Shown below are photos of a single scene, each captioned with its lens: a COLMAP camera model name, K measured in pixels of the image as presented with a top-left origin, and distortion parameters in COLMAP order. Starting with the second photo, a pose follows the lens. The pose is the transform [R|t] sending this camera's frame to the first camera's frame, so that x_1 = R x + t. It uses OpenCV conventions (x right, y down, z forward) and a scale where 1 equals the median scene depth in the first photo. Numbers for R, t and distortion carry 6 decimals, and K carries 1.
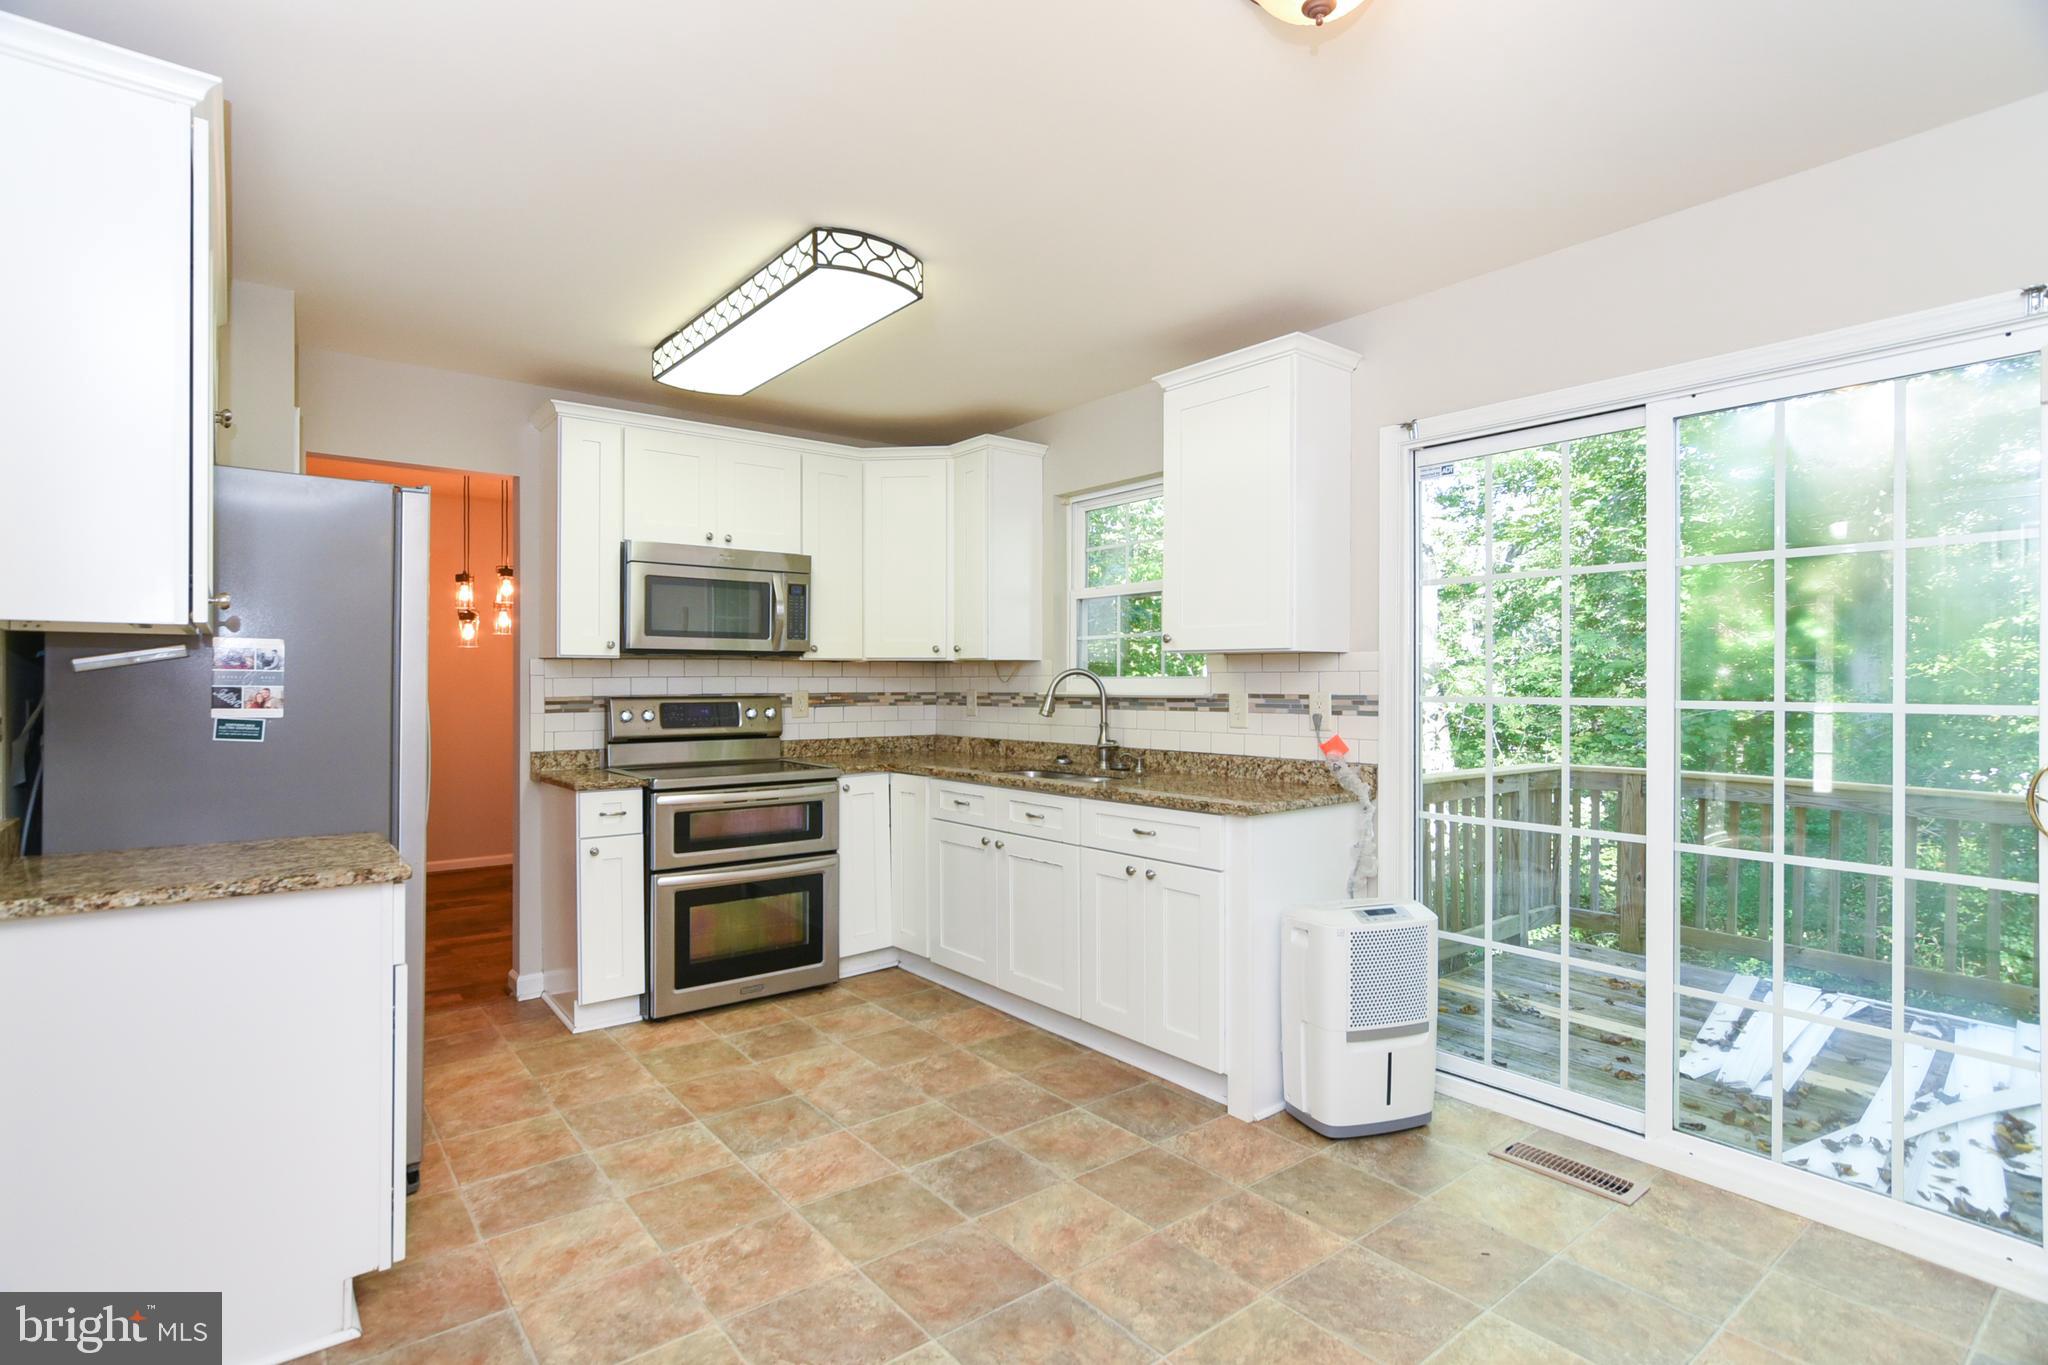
lens RADIAL K [[990.8, 0, 1019.8], [0, 990.8, 680.6], [0, 0, 1]] dist [-0.020730, 0.005076]
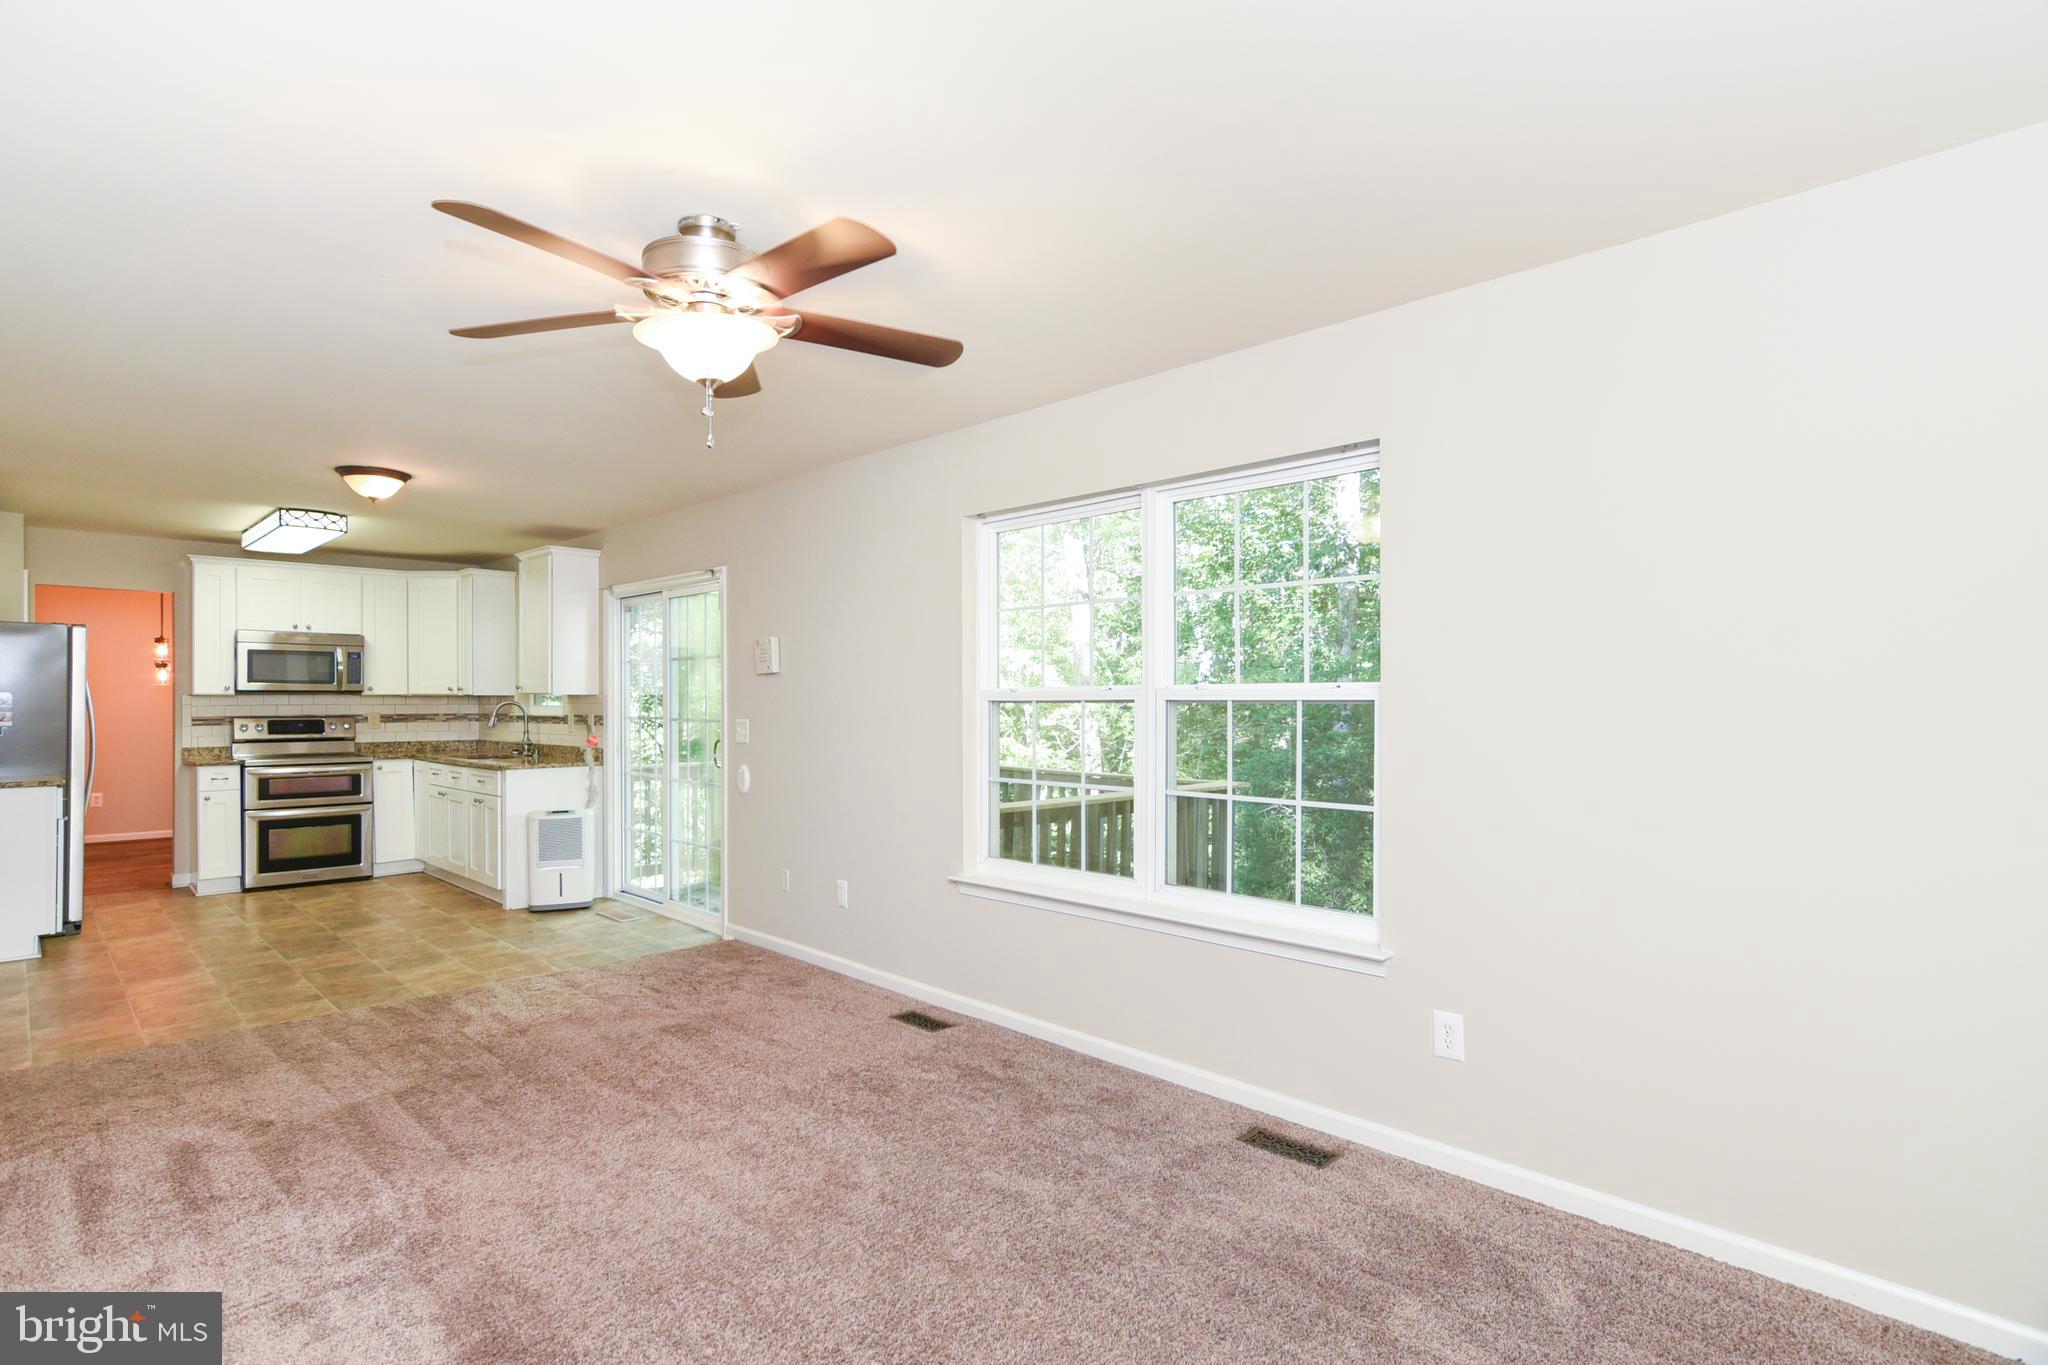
lens RADIAL K [[990.8, 0, 1043.3], [0, 990.8, 701.8], [0, 0, 1]] dist [-0.020730, 0.005076]
pose [[0.989501, 0.000671, 0.144523, 0.865051], [-0.001080, 0.999996, 0.002752, -0.018721], [-0.144521, -0.002879, 0.989498, -1.063437]]
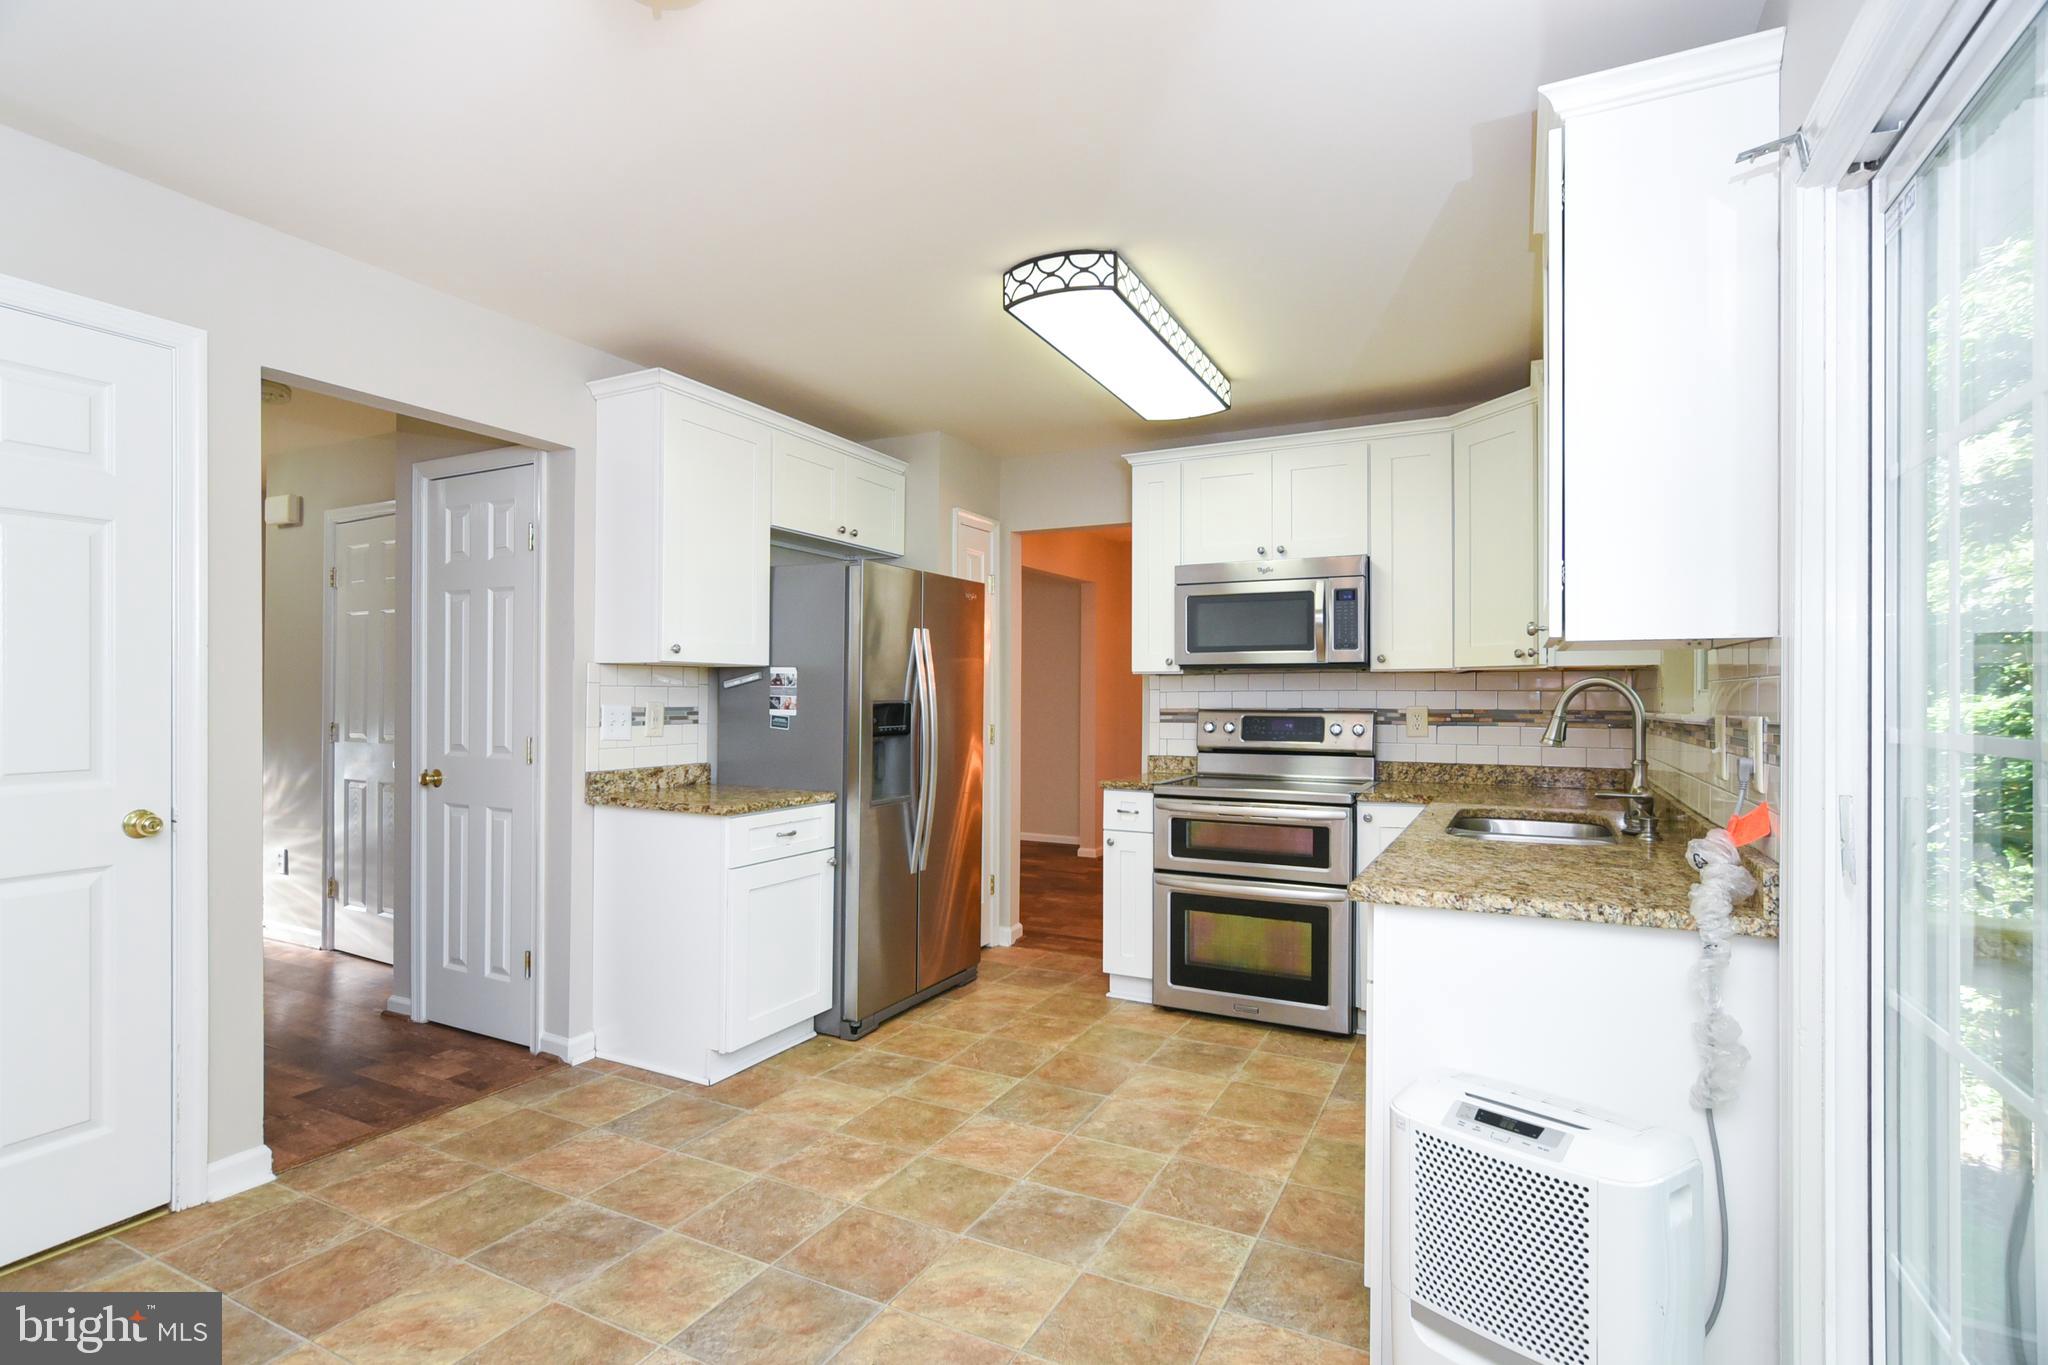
lens RADIAL K [[990.8, 0, 1010.0], [0, 990.8, 689.5], [0, 0, 1]] dist [-0.020730, 0.005076]
pose [[0.410454, -0.004541, -0.911870, 0.564119], [-0.002766, 0.999977, -0.006225, 0.002283], [0.911877, 0.005078, 0.410432, 0.407420]]
